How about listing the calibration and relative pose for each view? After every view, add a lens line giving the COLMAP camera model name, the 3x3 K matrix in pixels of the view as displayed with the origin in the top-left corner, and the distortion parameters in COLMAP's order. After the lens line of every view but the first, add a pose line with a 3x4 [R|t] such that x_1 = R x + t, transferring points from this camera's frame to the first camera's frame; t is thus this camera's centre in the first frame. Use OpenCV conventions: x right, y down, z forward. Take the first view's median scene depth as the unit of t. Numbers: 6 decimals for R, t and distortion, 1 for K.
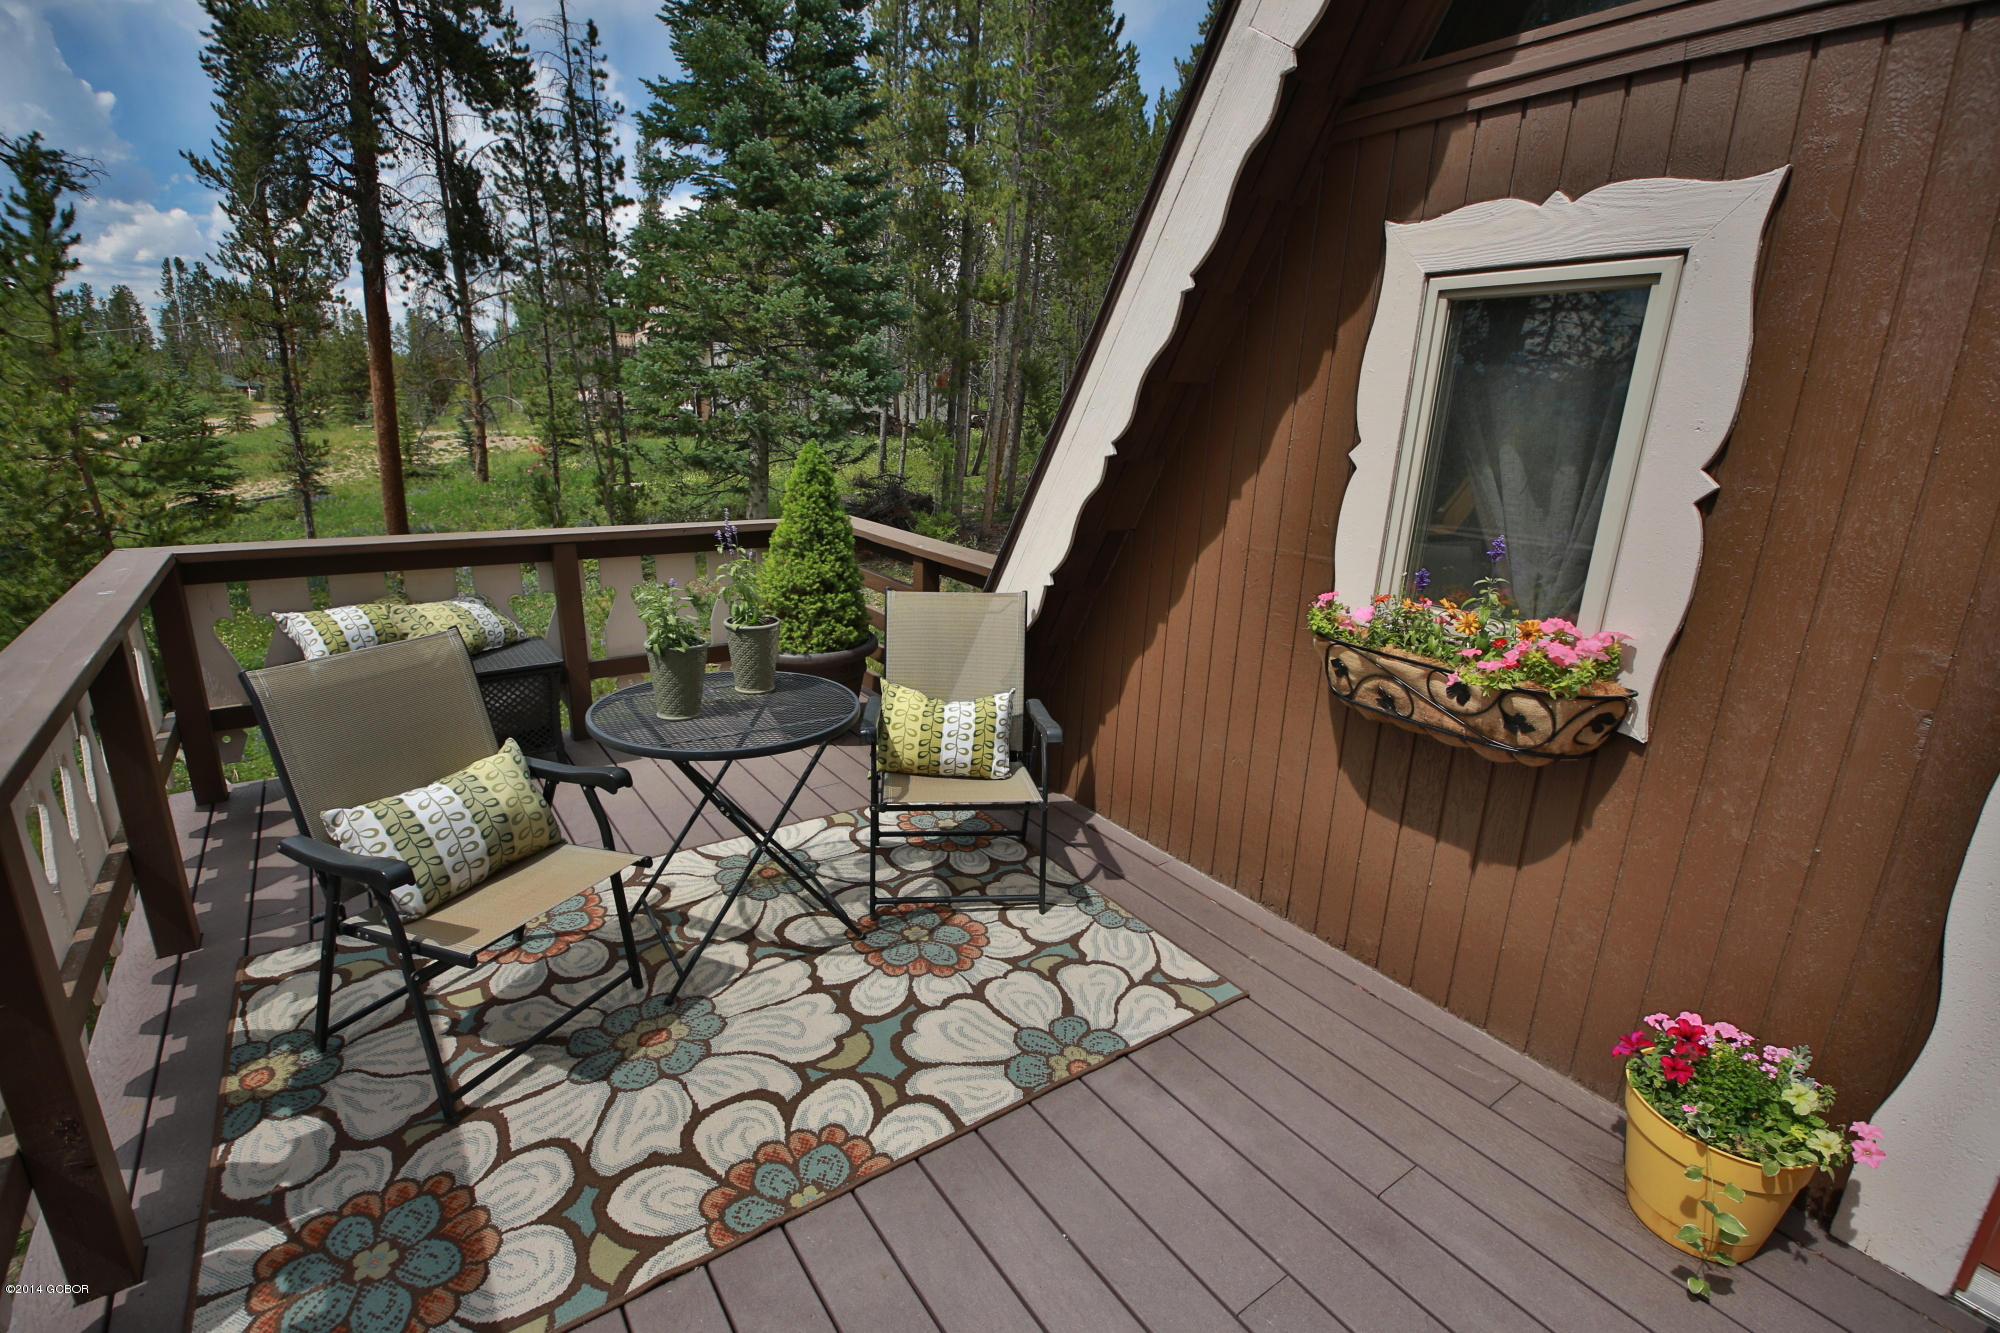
lens RADIAL K [[920.1, 0, 998.3], [0, 920.1, 667.3], [0, 0, 1]] dist [0.019493, -0.009615]
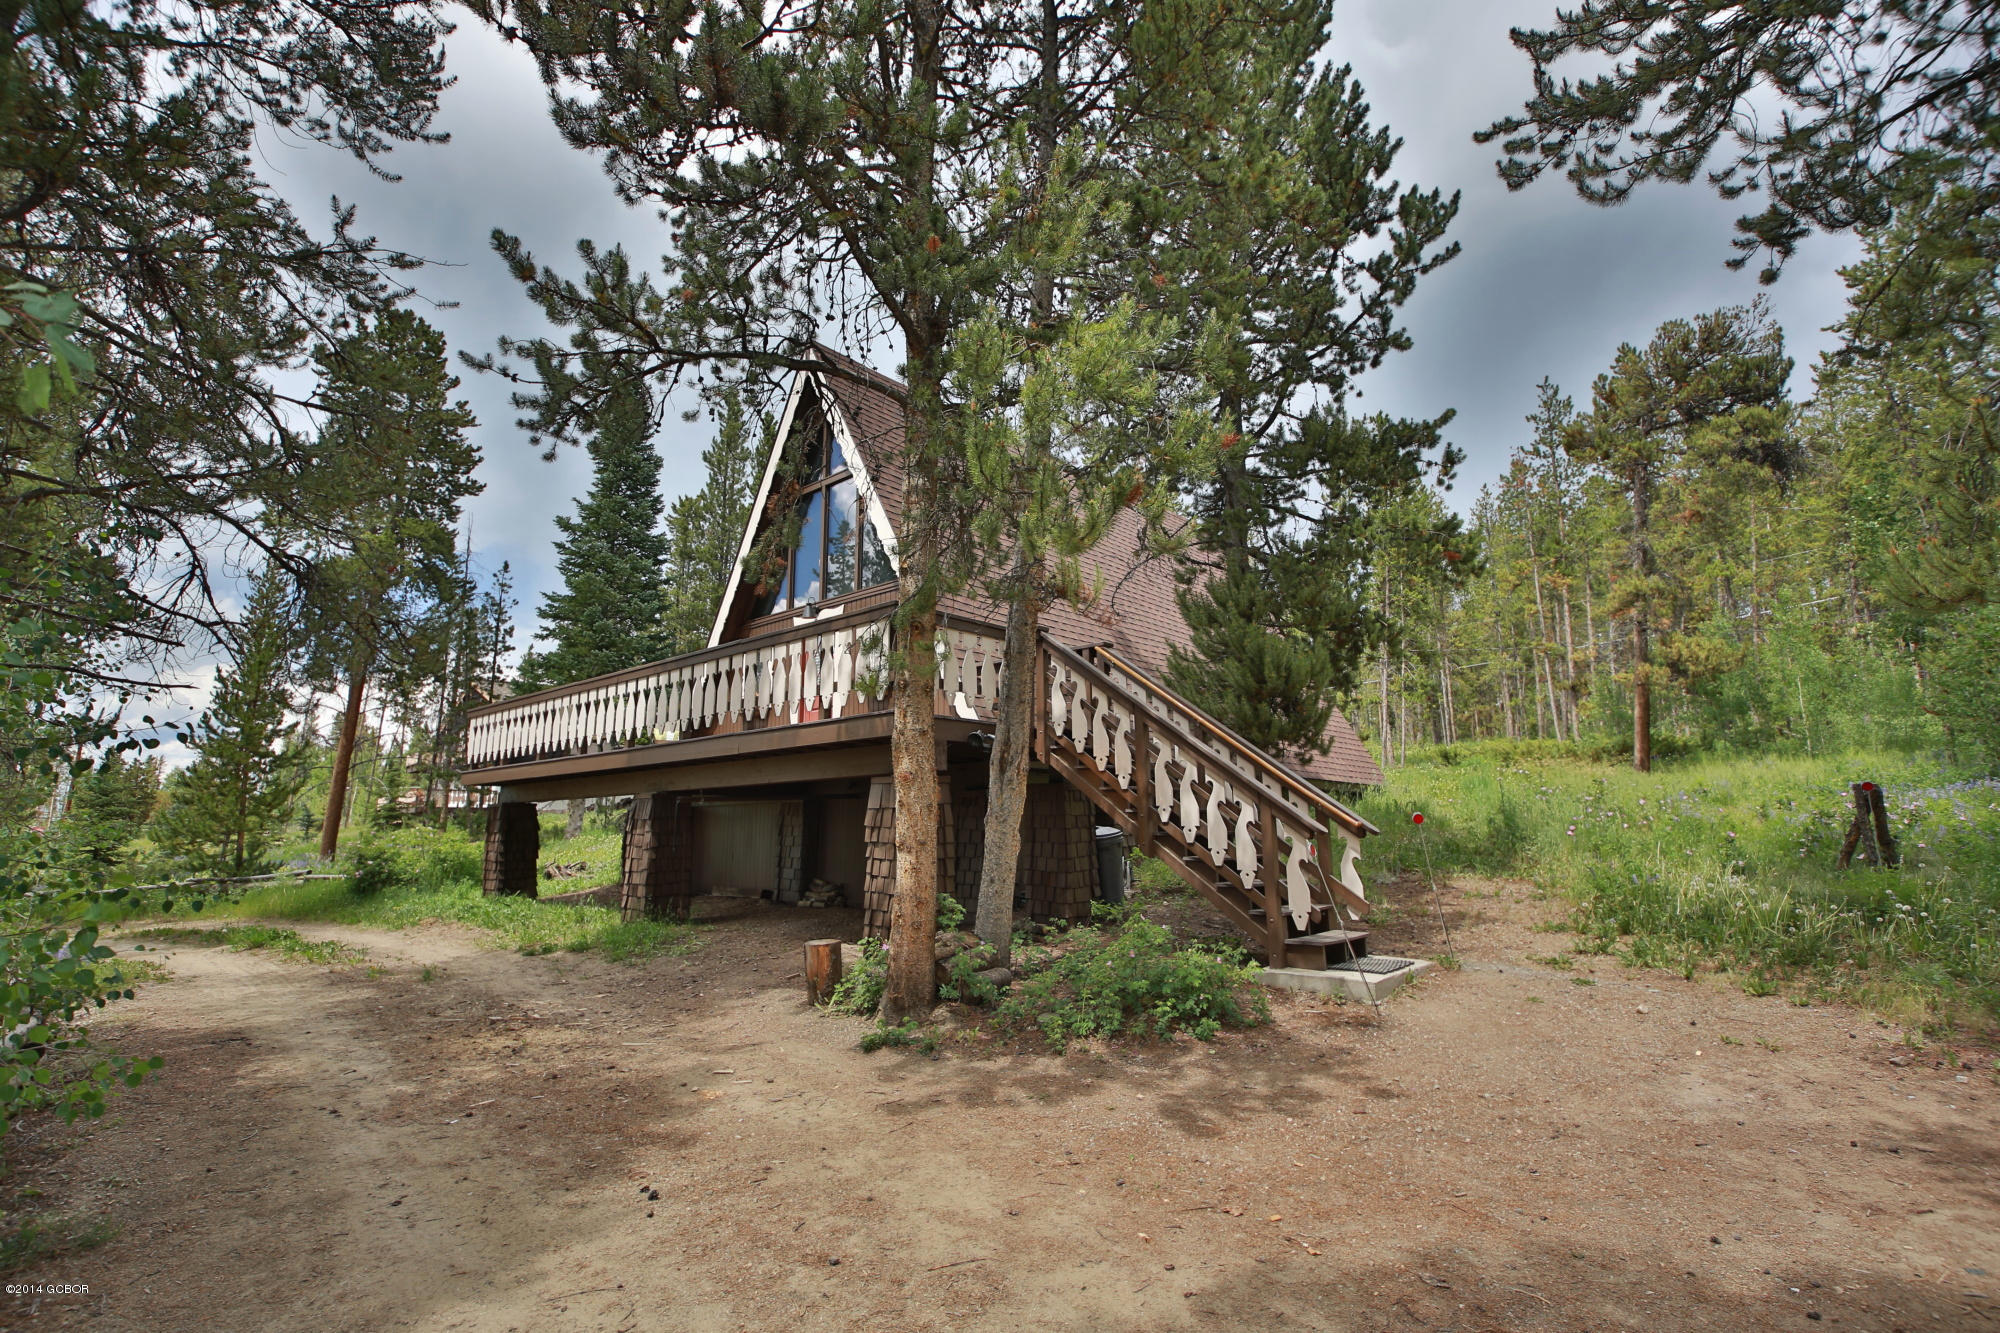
lens RADIAL K [[920.1, 0, 1000.9], [0, 920.1, 665.9], [0, 0, 1]] dist [0.019493, -0.009615]
pose [[0.974751, 0.005407, 0.223231, 0.106933], [0.094756, 0.895216, -0.435441, 0.376618], [-0.202194, 0.445599, 0.872100, -0.697315]]
